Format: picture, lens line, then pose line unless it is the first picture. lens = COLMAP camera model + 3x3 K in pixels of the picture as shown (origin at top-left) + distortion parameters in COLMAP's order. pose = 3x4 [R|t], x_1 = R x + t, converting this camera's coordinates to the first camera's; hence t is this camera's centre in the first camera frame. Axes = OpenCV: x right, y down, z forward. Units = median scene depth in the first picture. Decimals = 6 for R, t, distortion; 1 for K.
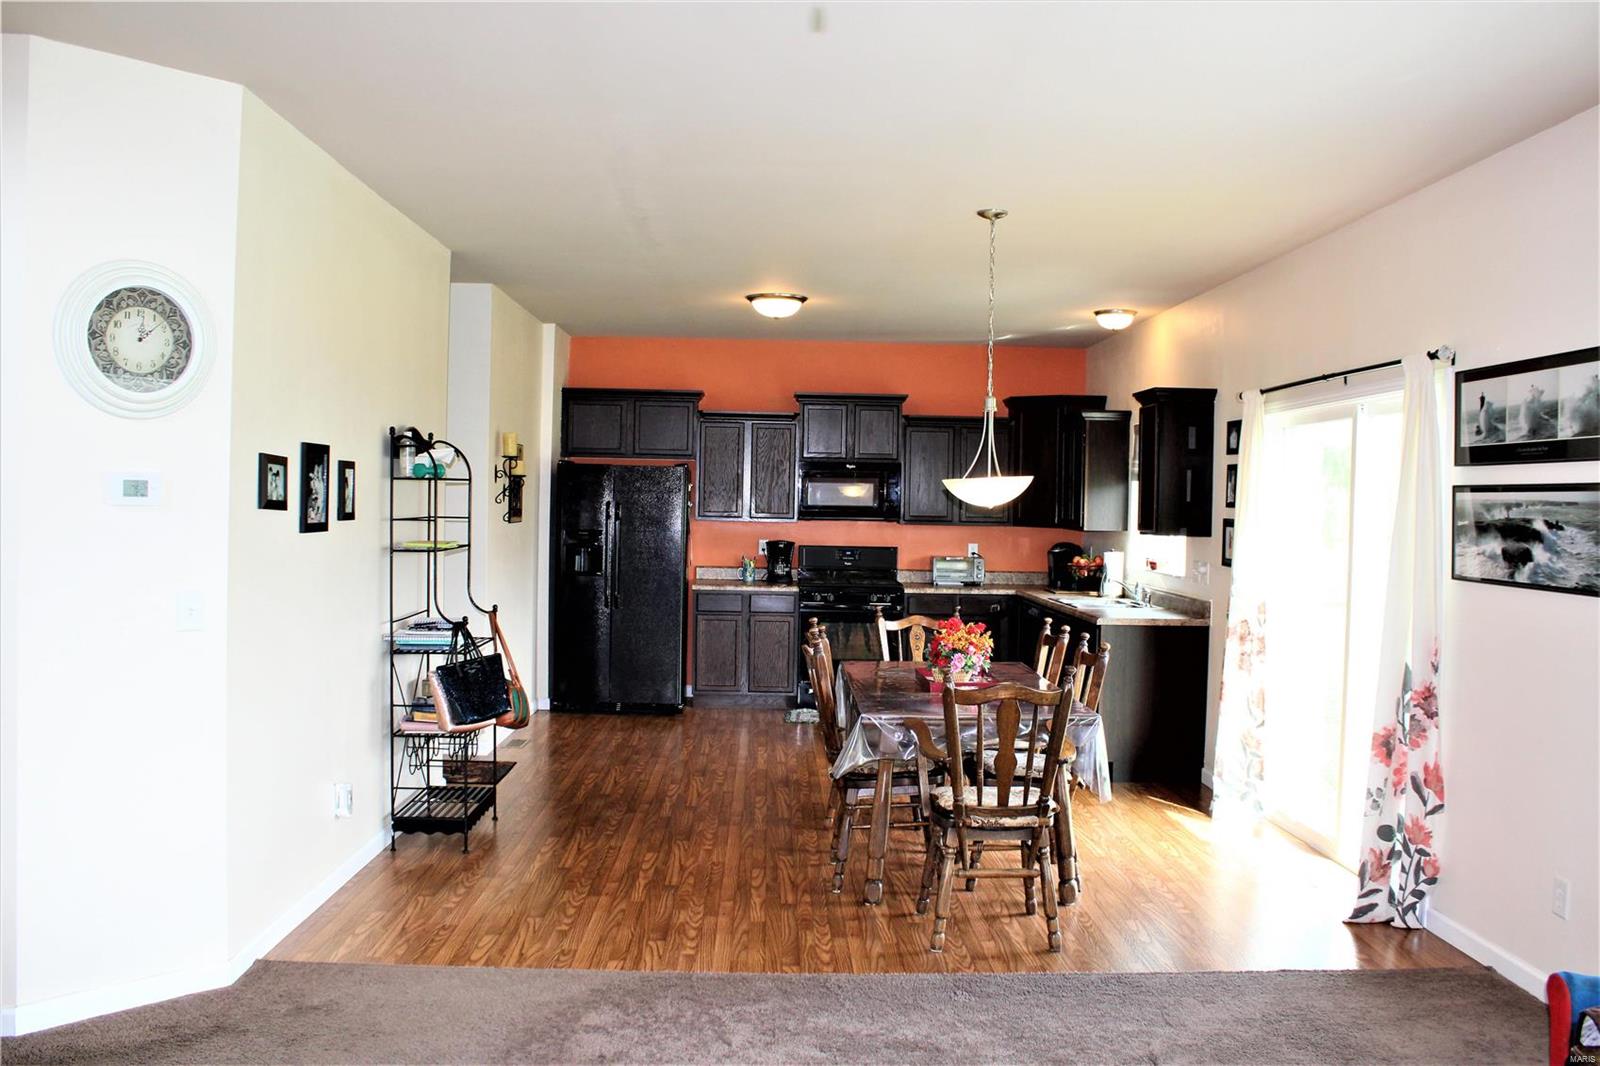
lens RADIAL K [[1331.9, 0, 800.0], [0, 1331.9, 533.0], [0, 0, 1]] dist [-0.001553, -0.001608]
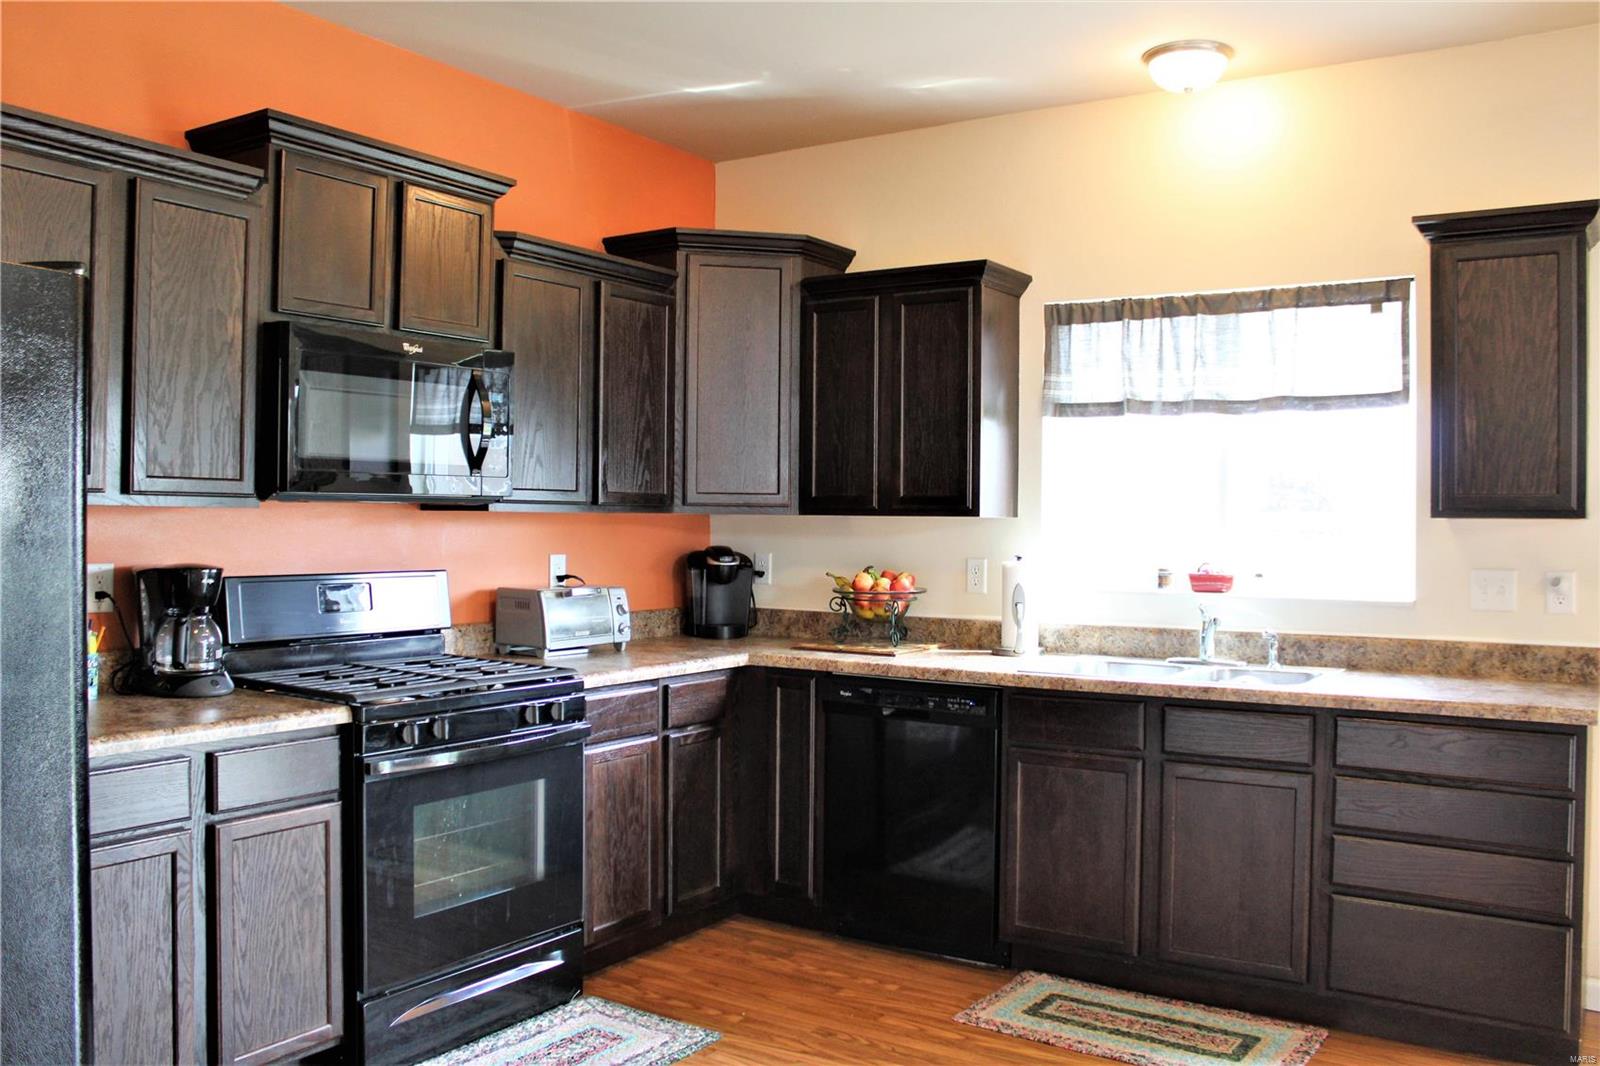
lens RADIAL K [[1331.9, 0, 800.0], [0, 1331.9, 533.0], [0, 0, 1]] dist [-0.001553, -0.001608]
pose [[0.554019, -0.020284, 0.832257, -0.203408], [0.020063, 0.999738, 0.011011, -0.002711], [-0.832262, 0.010597, 0.554281, 0.708238]]
